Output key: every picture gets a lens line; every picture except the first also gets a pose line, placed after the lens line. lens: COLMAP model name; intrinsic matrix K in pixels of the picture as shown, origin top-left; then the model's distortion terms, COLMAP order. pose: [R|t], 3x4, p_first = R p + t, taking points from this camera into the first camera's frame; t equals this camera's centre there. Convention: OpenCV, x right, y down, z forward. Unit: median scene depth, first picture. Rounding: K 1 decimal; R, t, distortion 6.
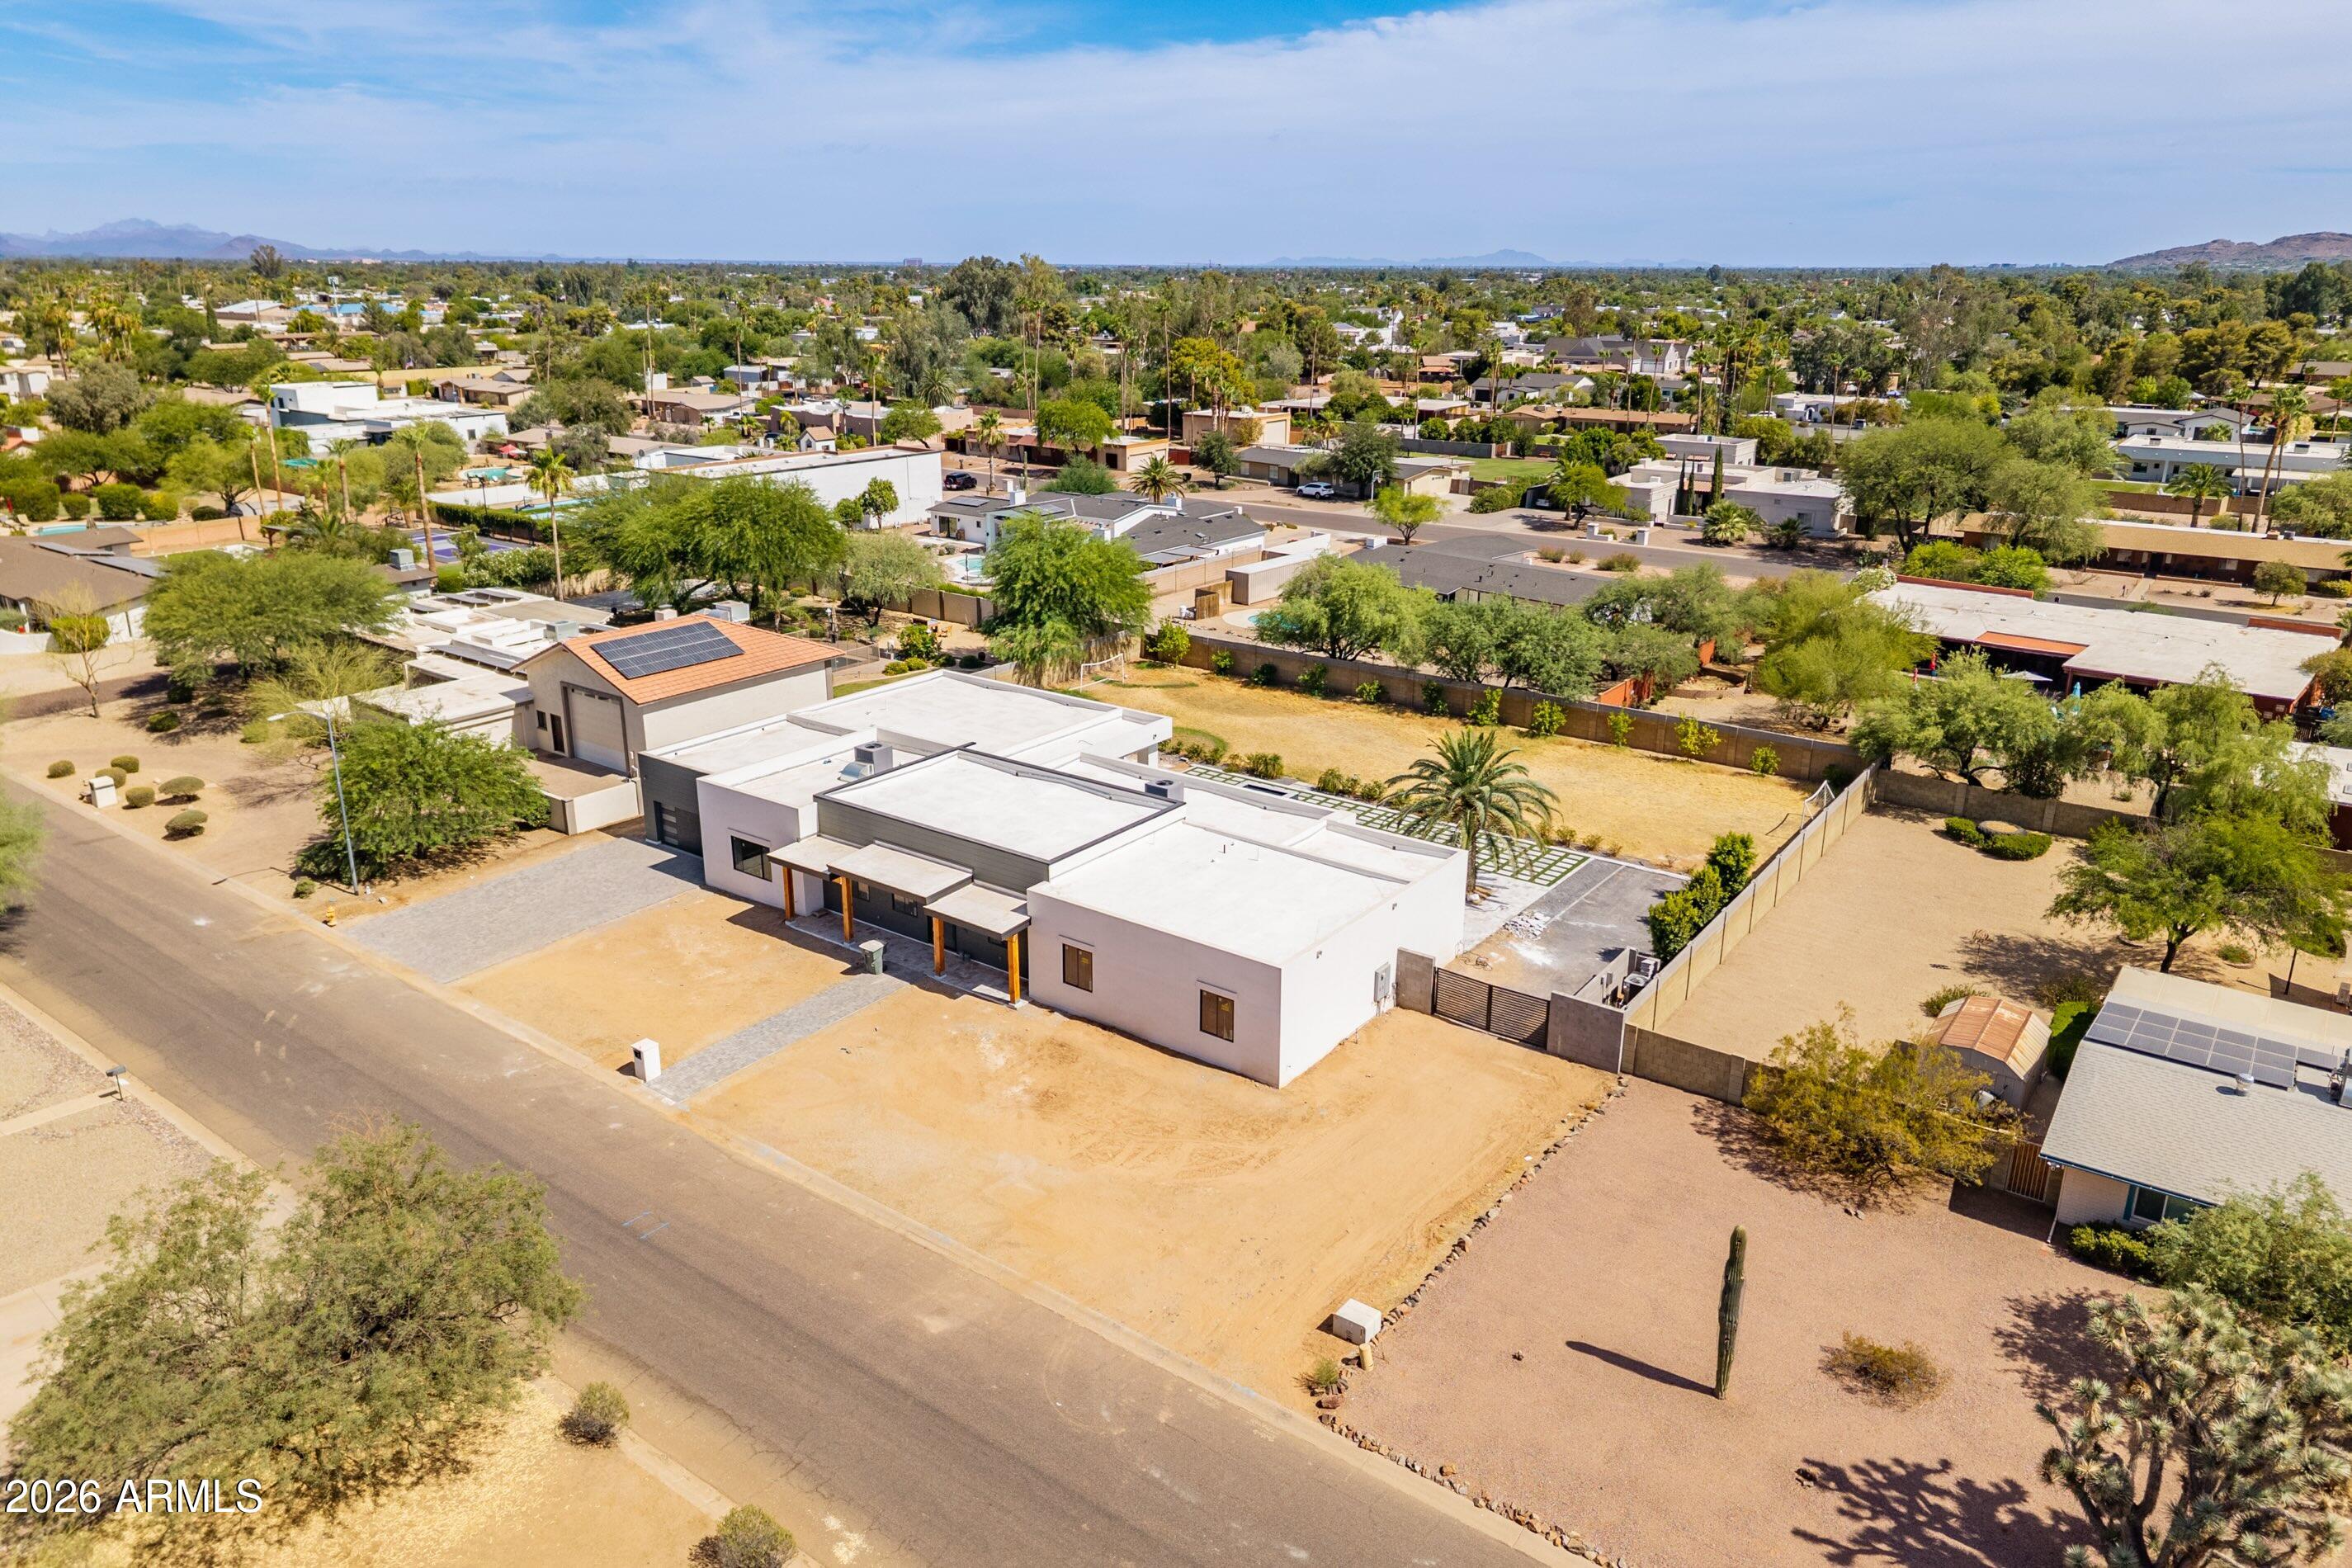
lens RADIAL K [[1552.3, 0, 1176.0], [0, 1552.3, 784.0], [0, 0, 1]] dist [0.028359, -0.030534]
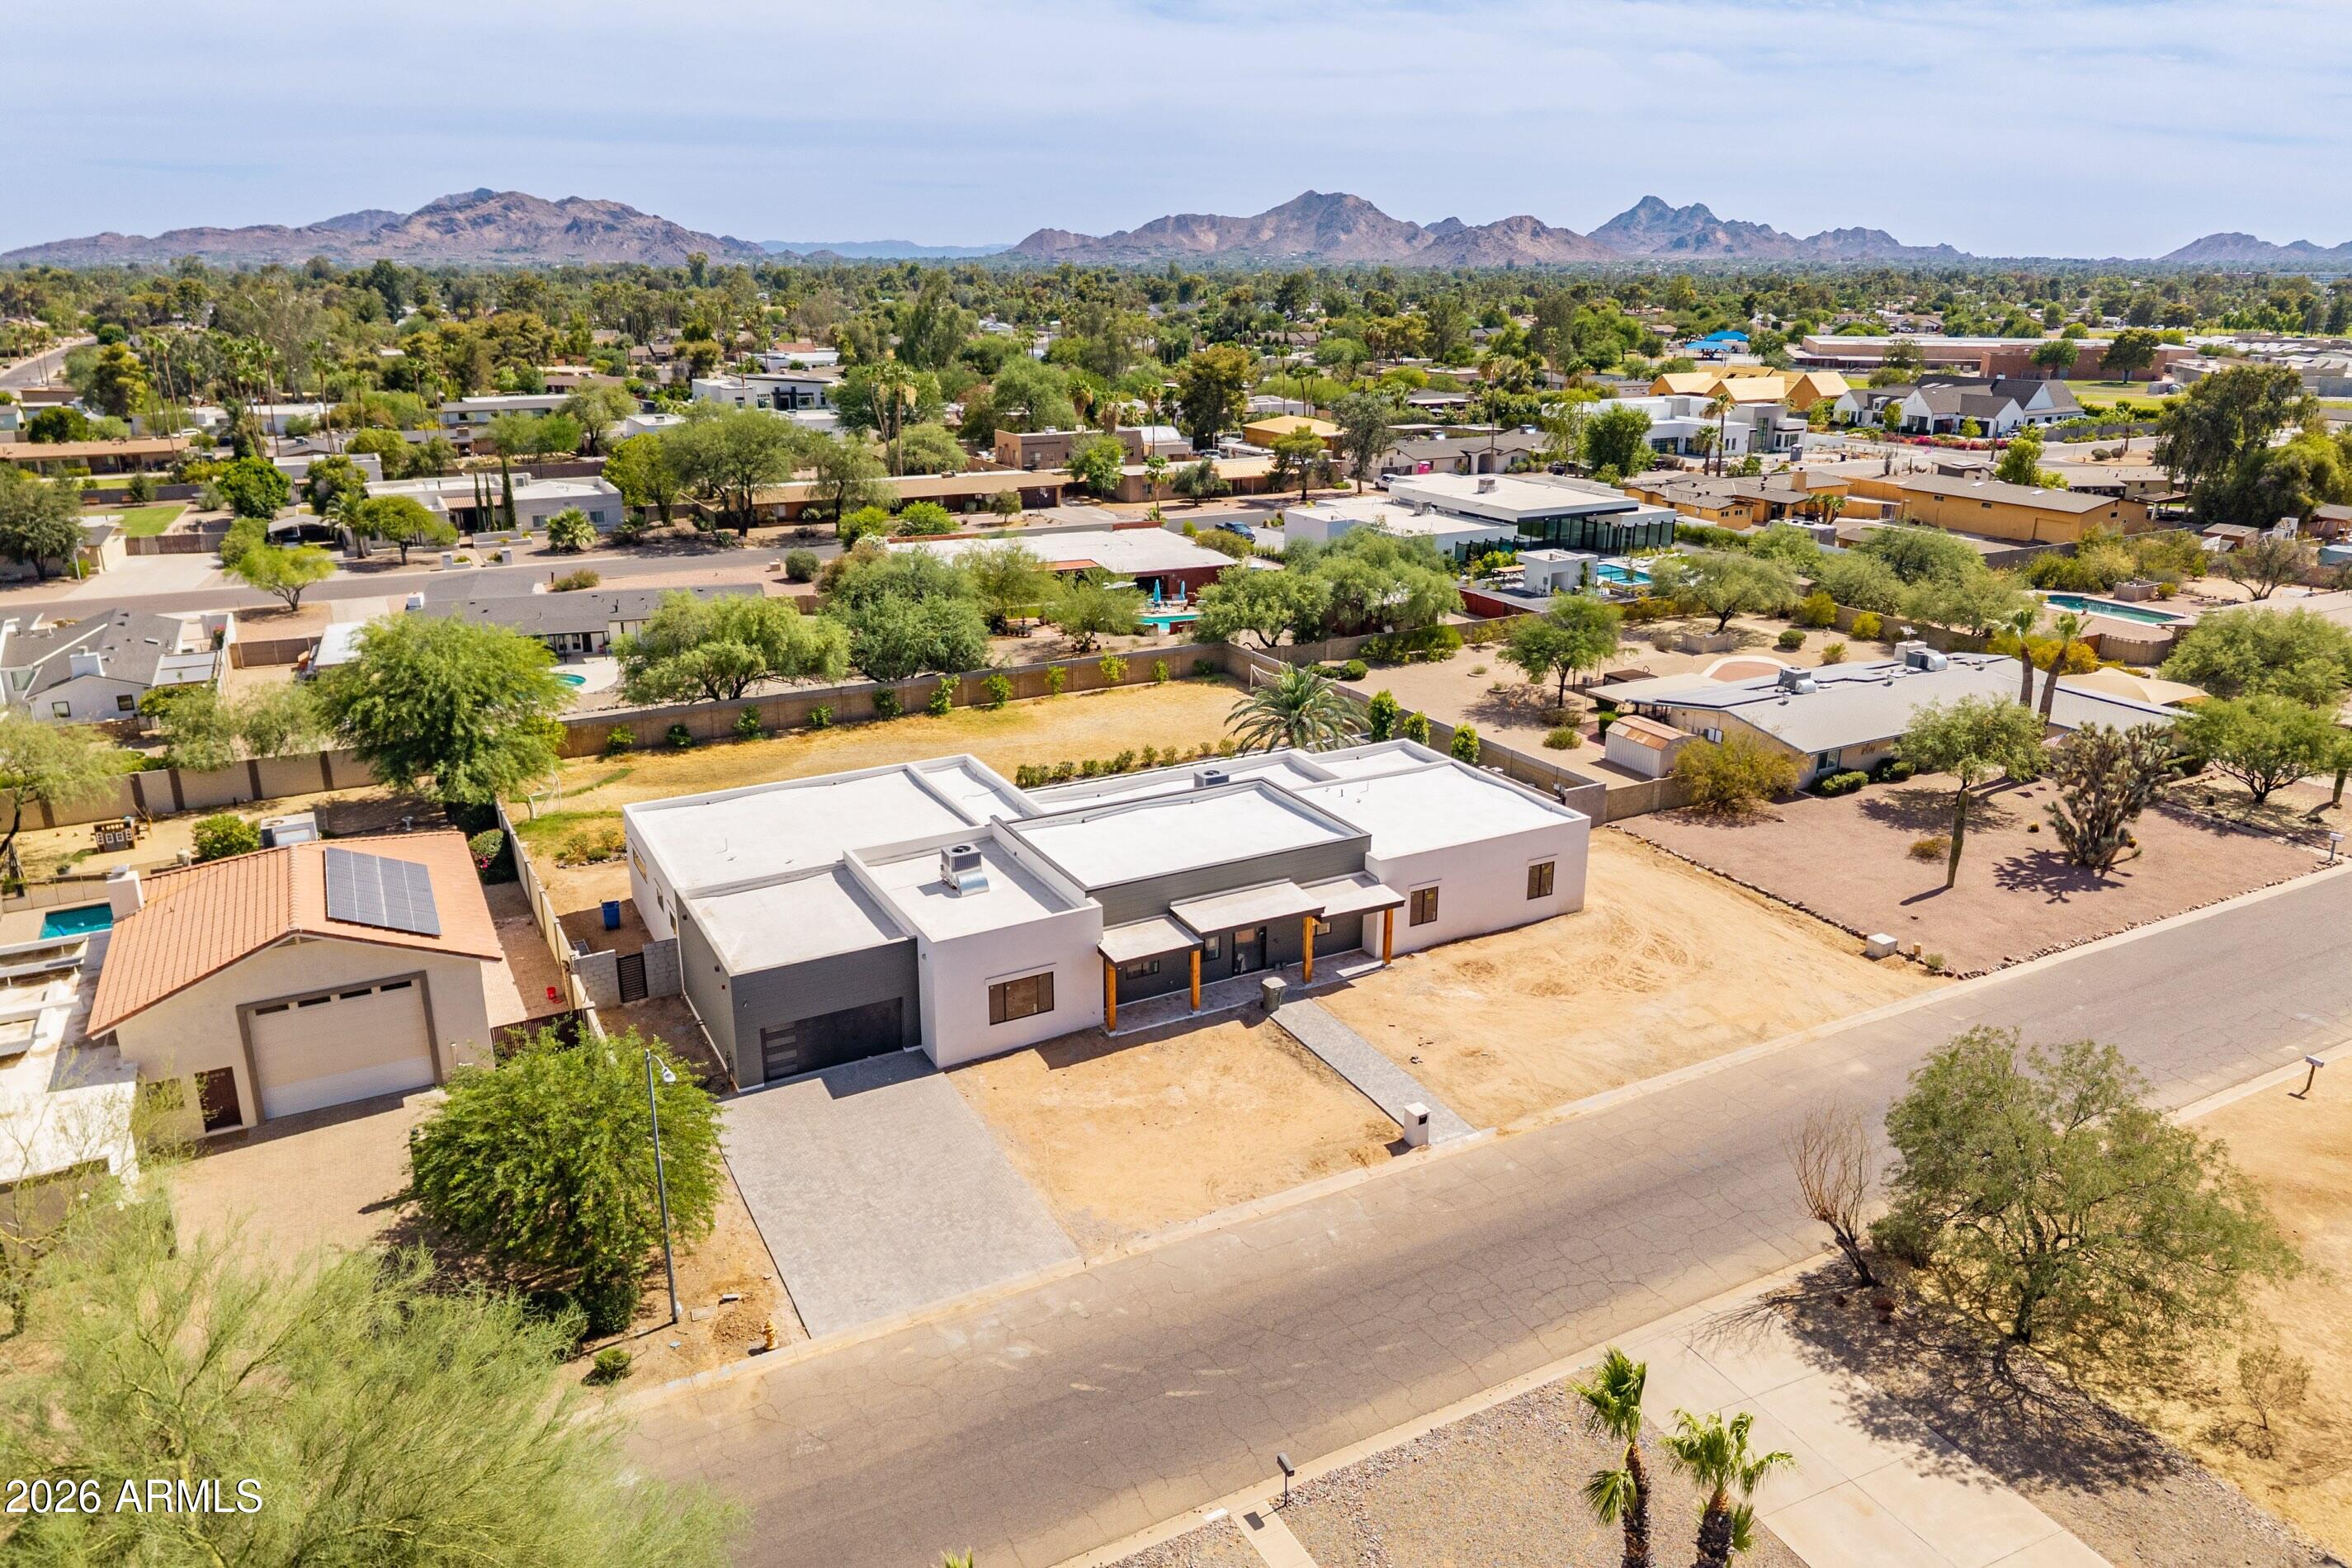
lens RADIAL K [[1552.3, 0, 1176.0], [0, 1552.3, 784.0], [0, 0, 1]] dist [0.028359, -0.030534]
pose [[0.416267, -0.289142, 0.862043, -0.998138], [0.285617, 0.941681, 0.177934, -0.202095], [-0.863218, 0.172146, 0.474574, 0.539651]]
